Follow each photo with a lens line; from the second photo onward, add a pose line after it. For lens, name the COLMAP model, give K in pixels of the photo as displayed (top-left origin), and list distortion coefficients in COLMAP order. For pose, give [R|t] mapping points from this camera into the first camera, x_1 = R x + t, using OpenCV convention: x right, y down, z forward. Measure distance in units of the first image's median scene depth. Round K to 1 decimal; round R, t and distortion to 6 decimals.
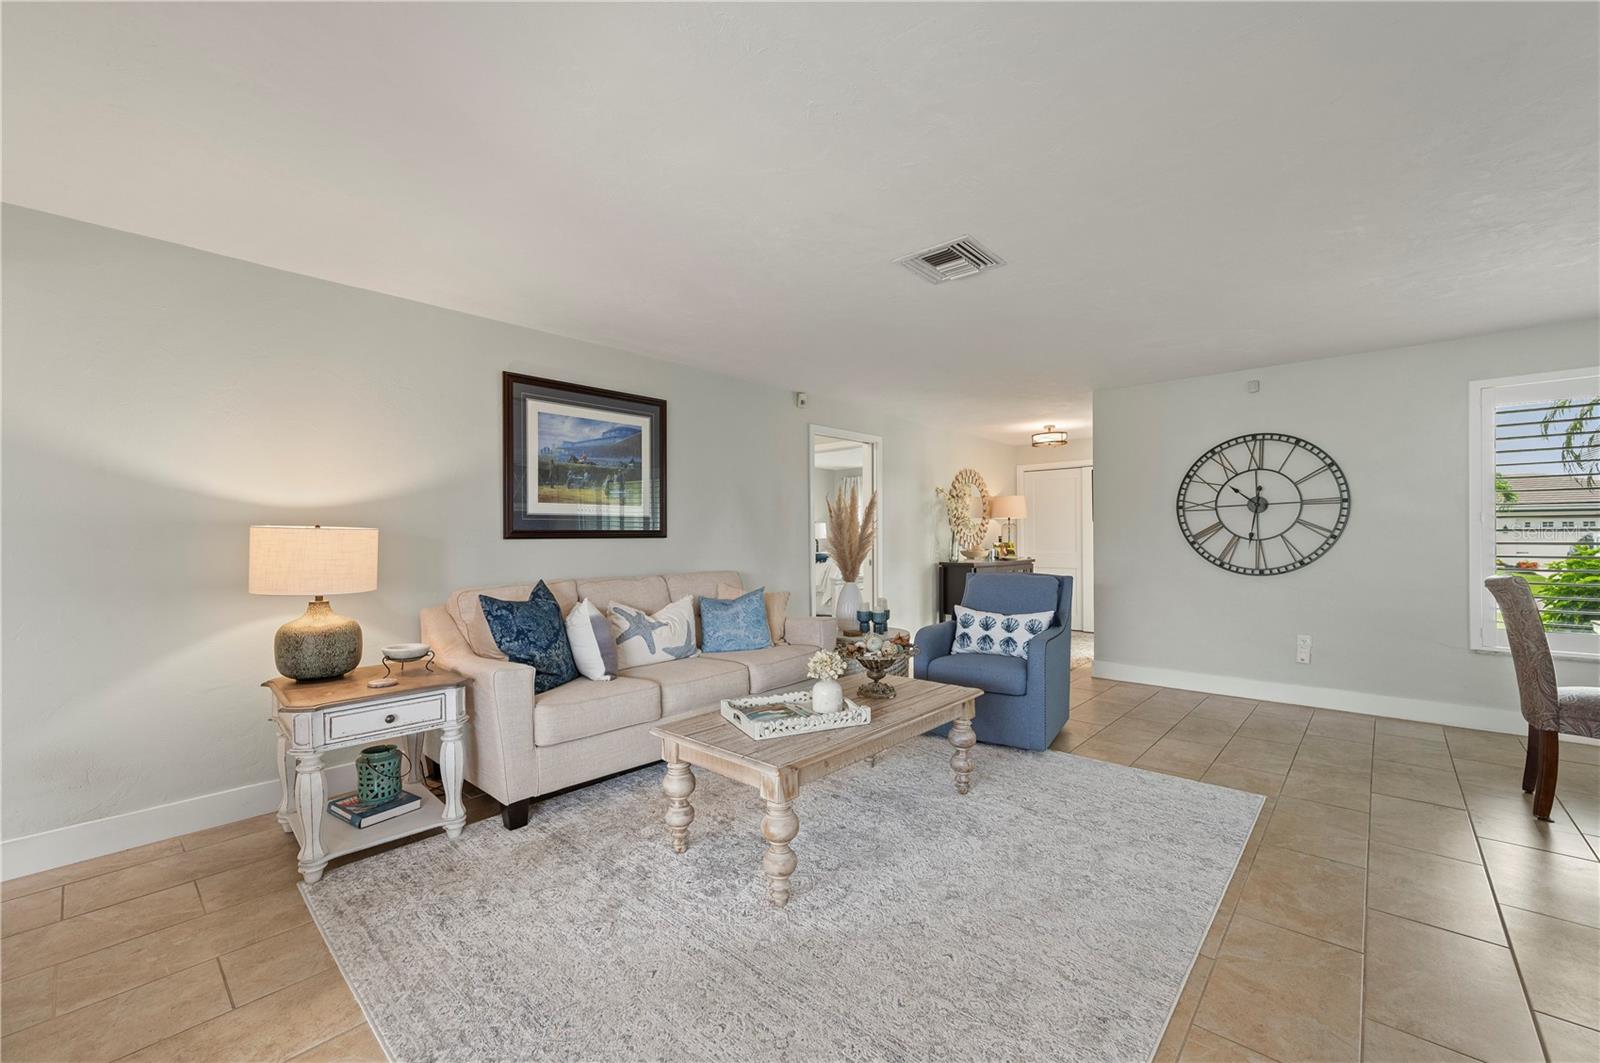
lens RADIAL K [[640.9, 0, 807.0], [0, 640.9, 533.8], [0, 0, 1]] dist [0.000226, -0.000014]
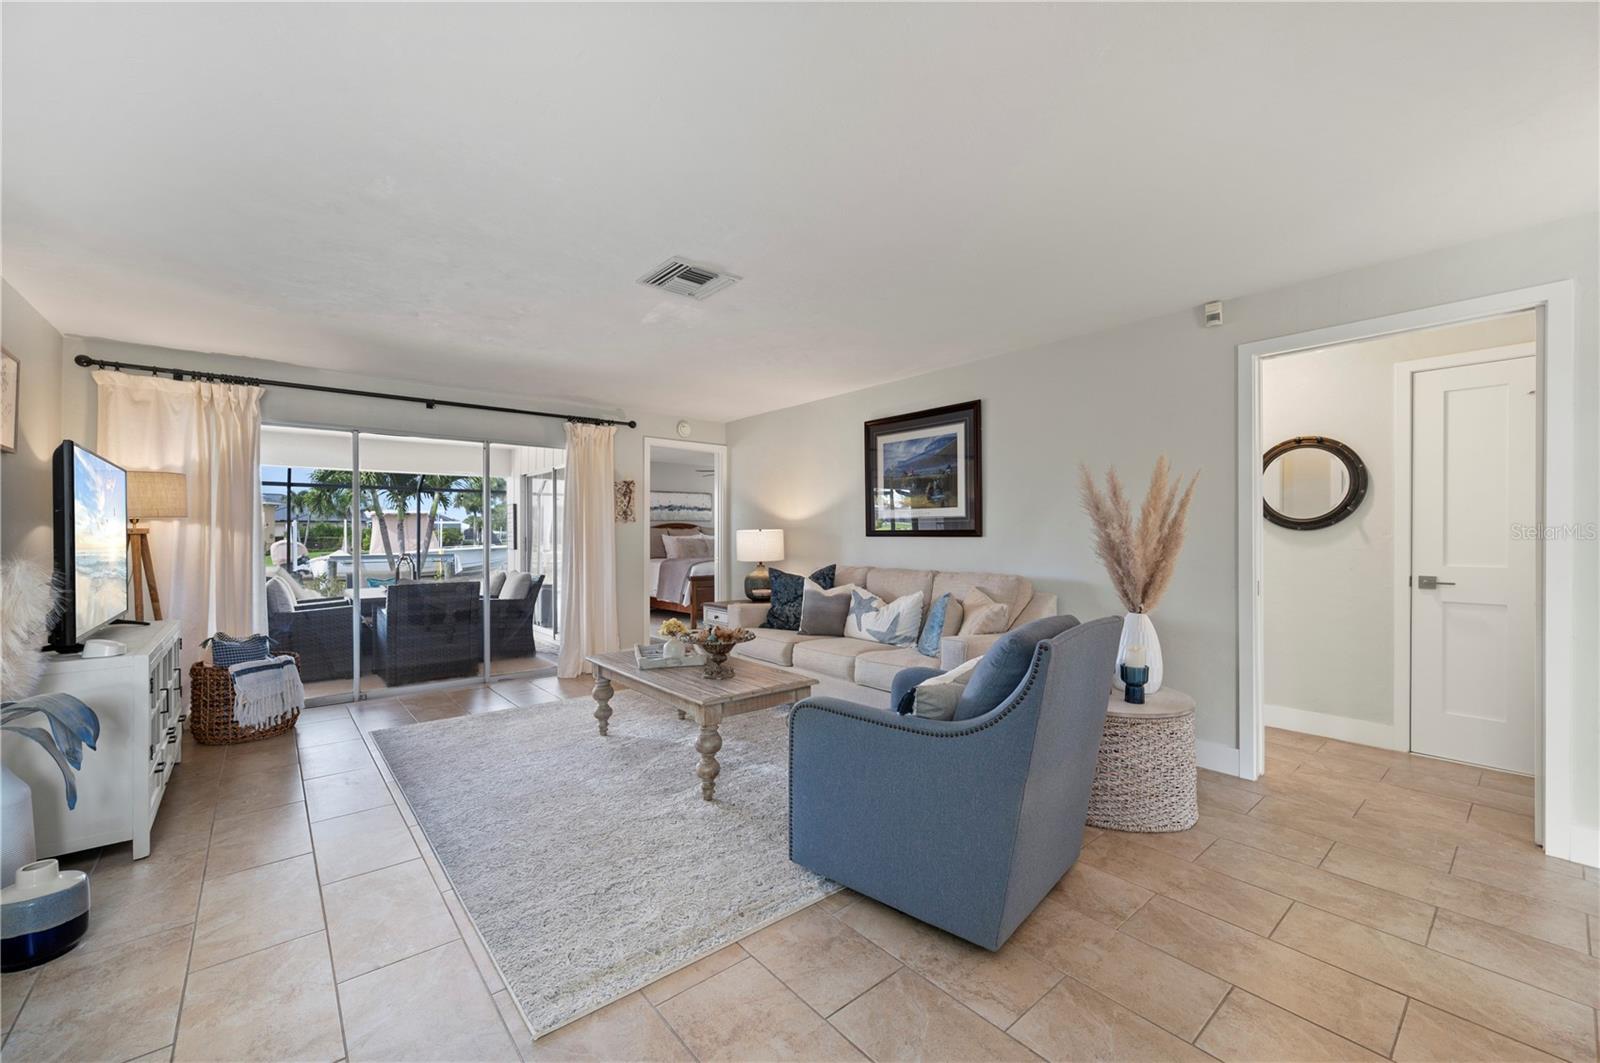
lens RADIAL K [[640.9, 0, 807.0], [0, 640.9, 533.8], [0, 0, 1]] dist [0.000226, -0.000014]
pose [[-0.139499, 0.008565, -0.990185, 0.819213], [0.007587, 0.999942, 0.007580, -0.008551], [0.990193, -0.006455, -0.139556, 0.880335]]
